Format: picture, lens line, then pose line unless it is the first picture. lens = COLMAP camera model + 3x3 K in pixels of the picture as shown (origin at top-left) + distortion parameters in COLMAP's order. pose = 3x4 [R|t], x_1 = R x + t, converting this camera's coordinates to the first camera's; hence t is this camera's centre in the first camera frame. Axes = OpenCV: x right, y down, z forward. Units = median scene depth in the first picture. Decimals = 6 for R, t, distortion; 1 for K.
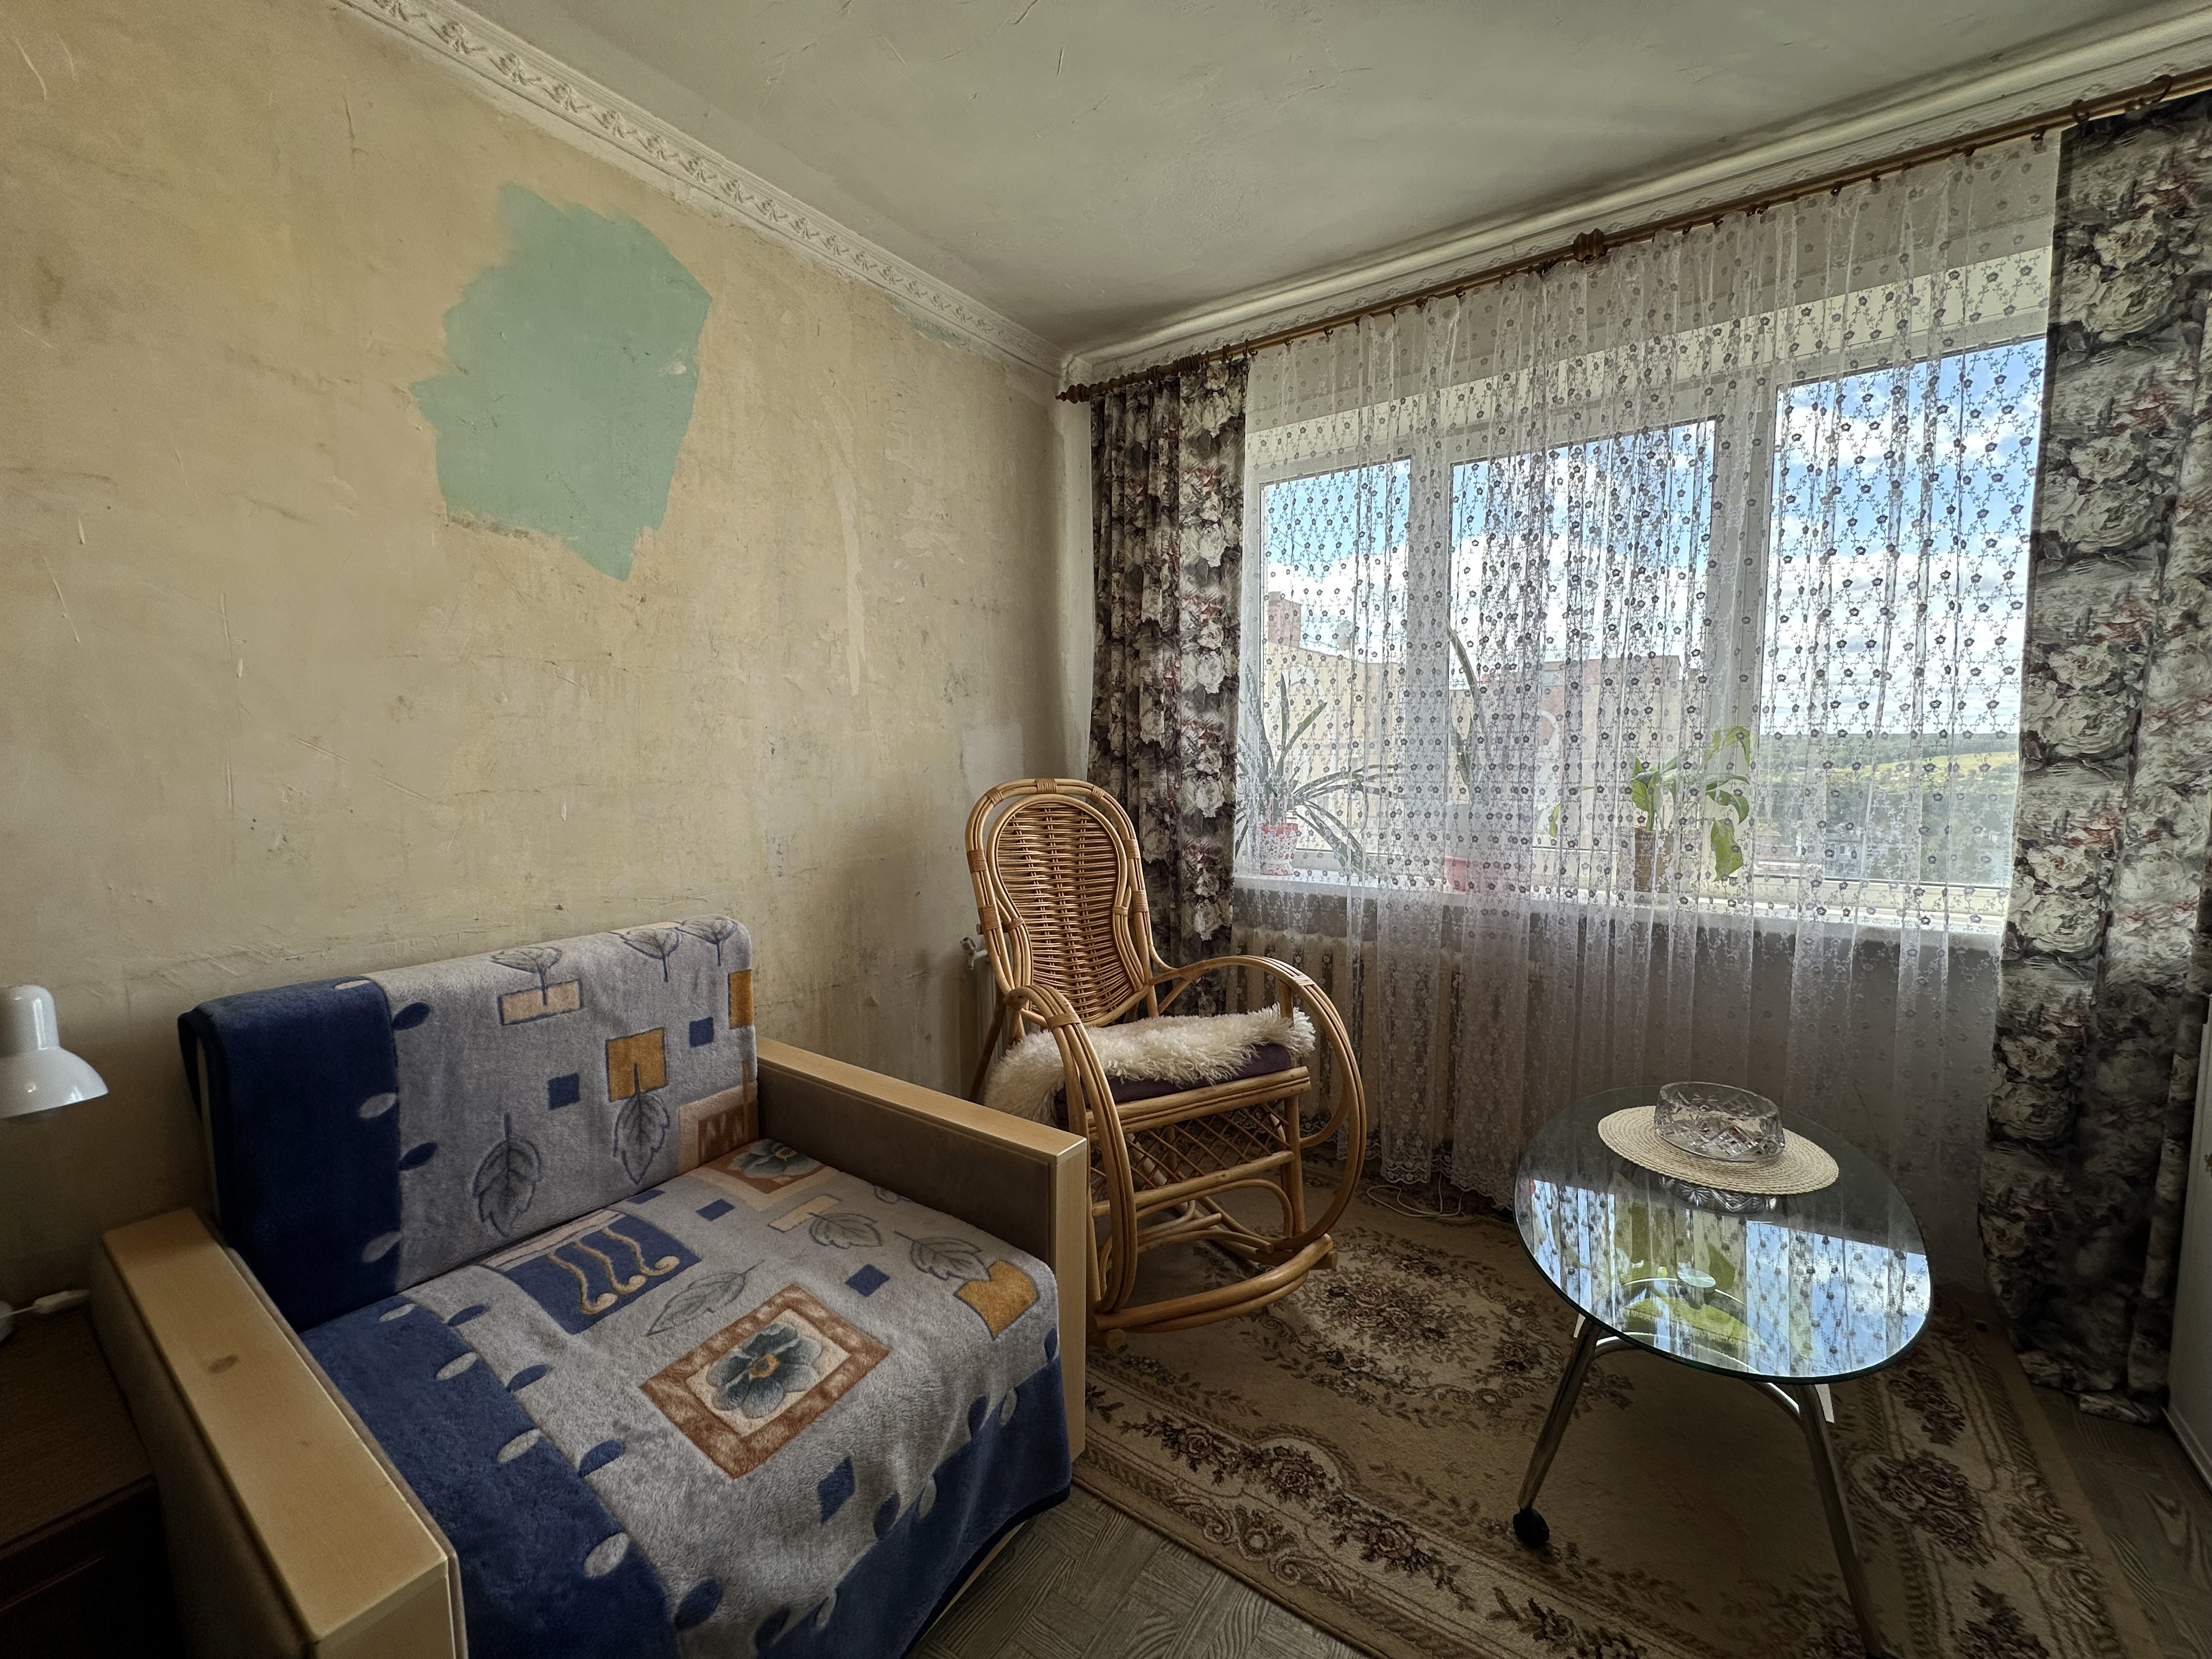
lens RADIAL K [[881.8, 0, 1109.2], [0, 881.8, 829.3], [0, 0, 1]] dist [-0.000858, 0.000080]
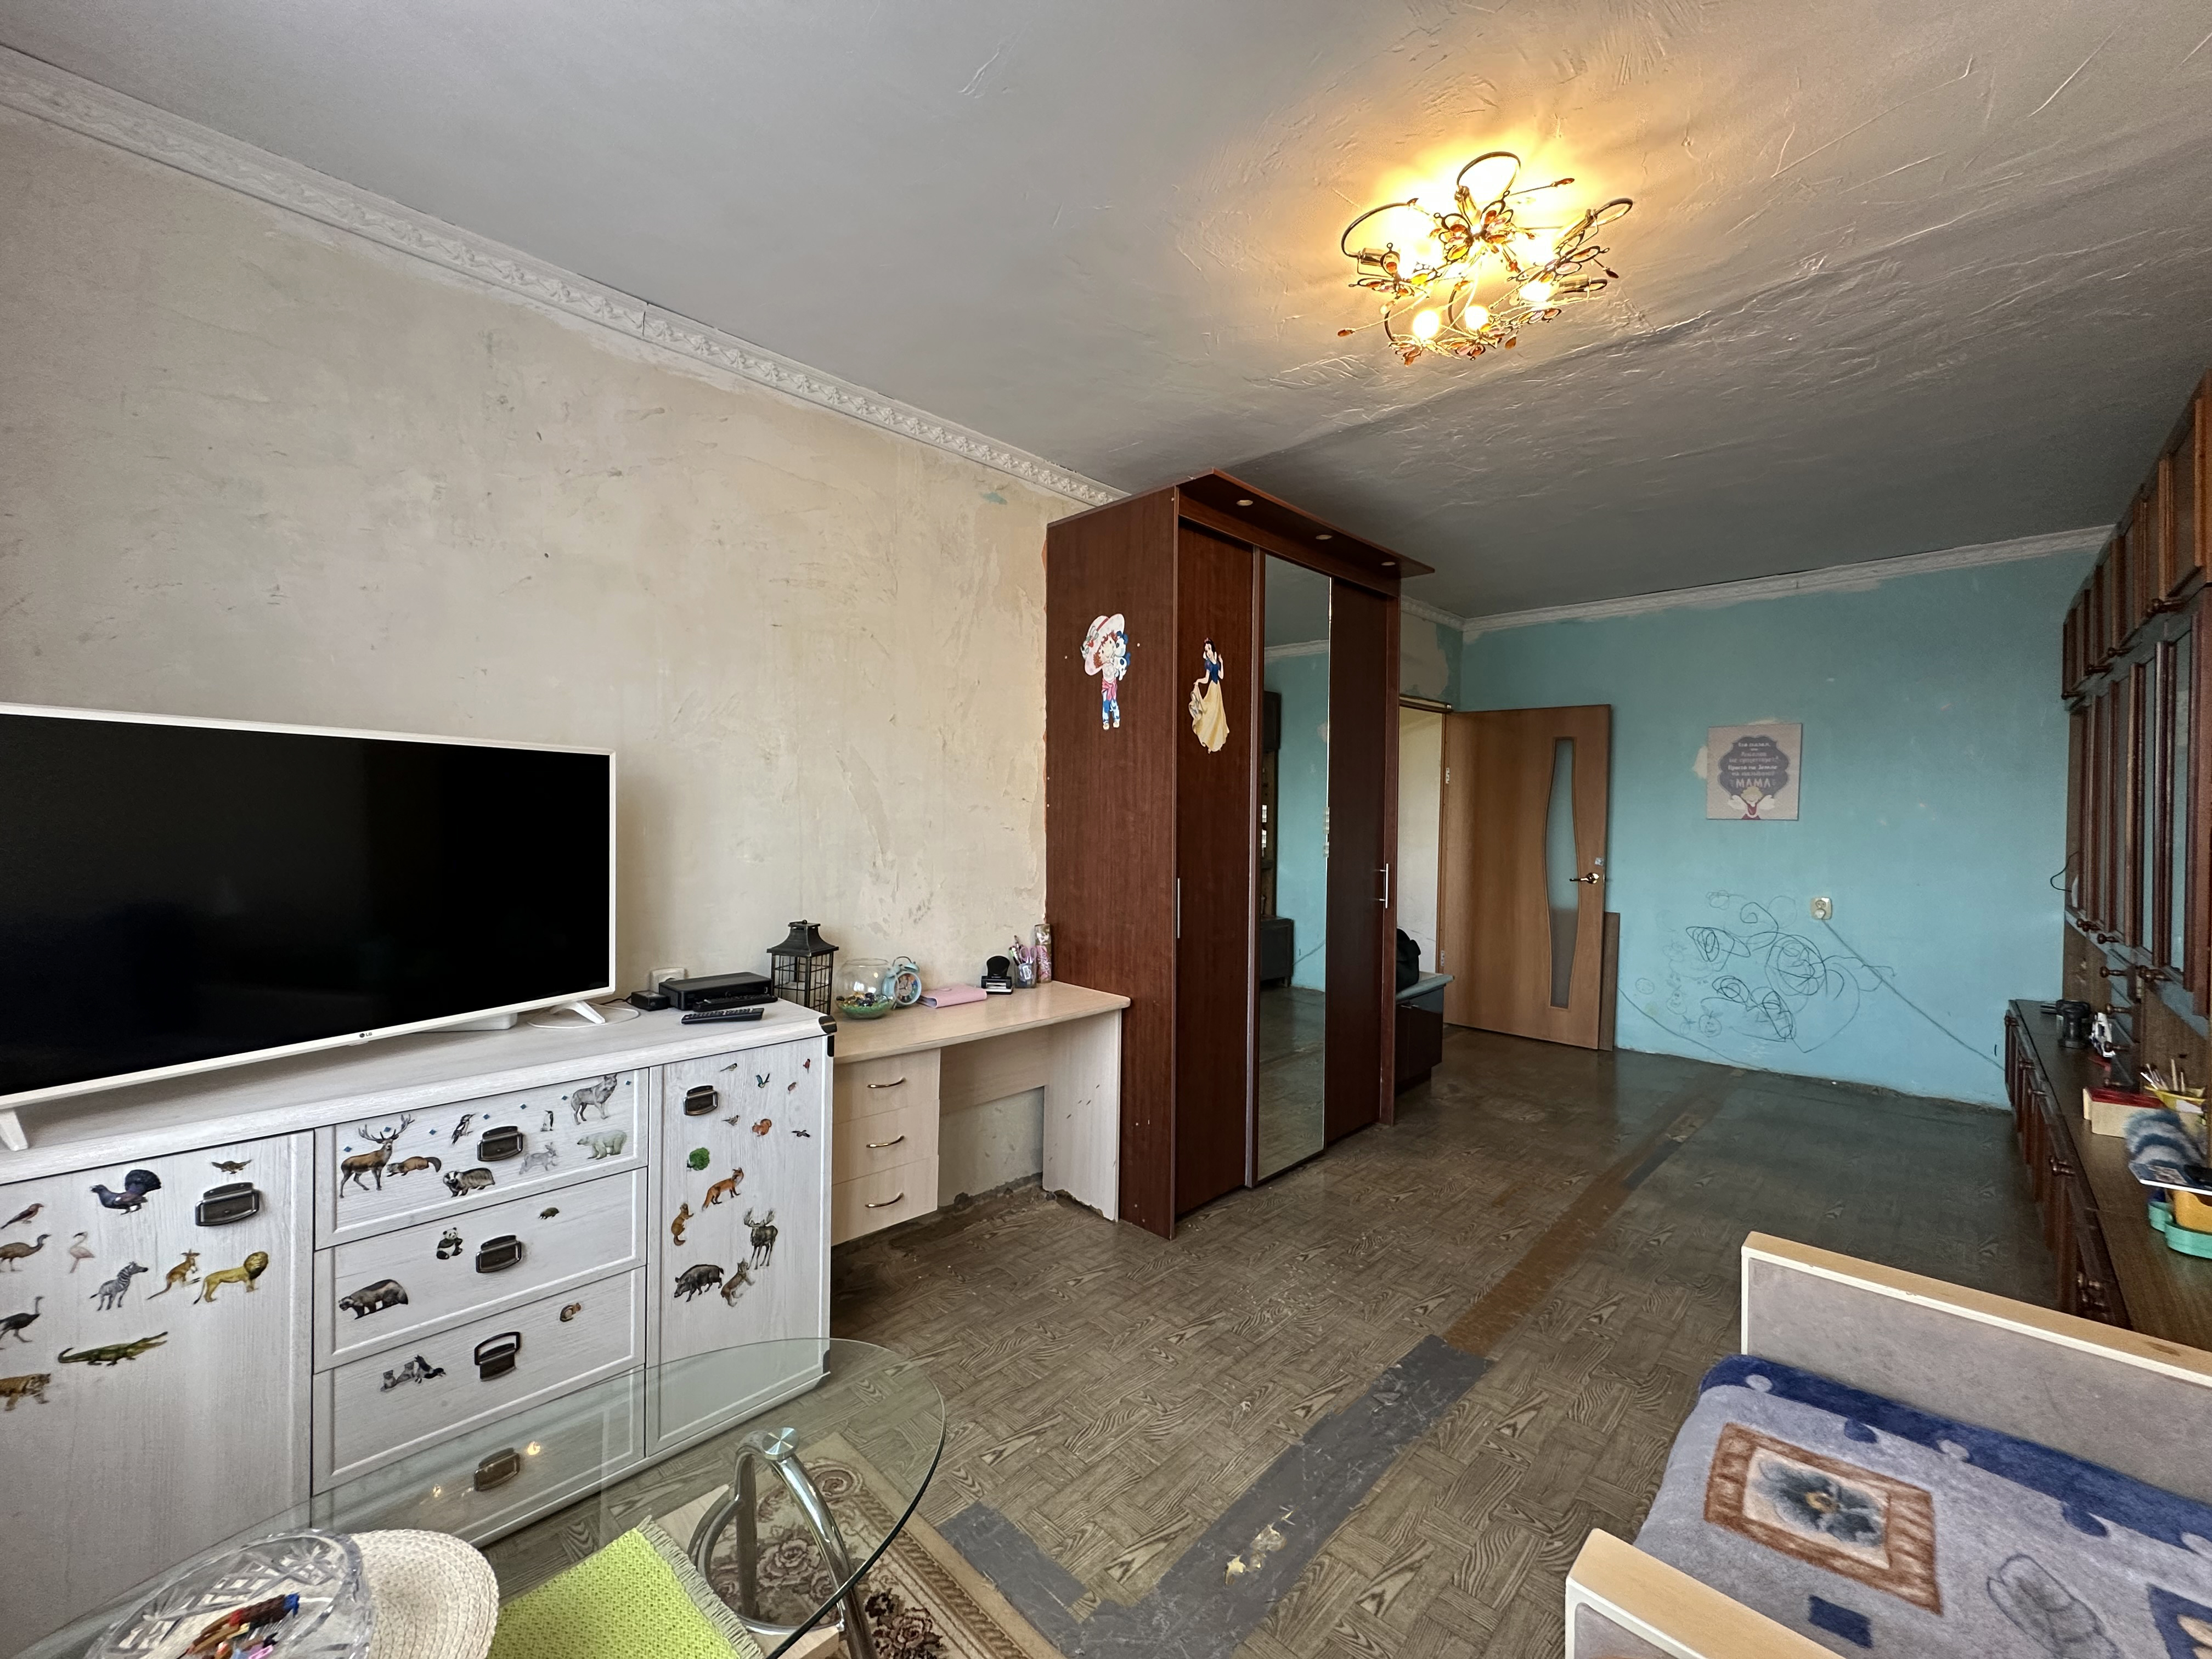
lens RADIAL K [[881.8, 0, 1116.4], [0, 881.8, 819.8], [0, 0, 1]] dist [-0.000858, 0.000080]
pose [[-0.985722, -0.003088, 0.168350, 0.130608], [0.015368, 0.994009, 0.108215, -0.153661], [-0.167675, 0.109257, -0.979769, 1.247695]]
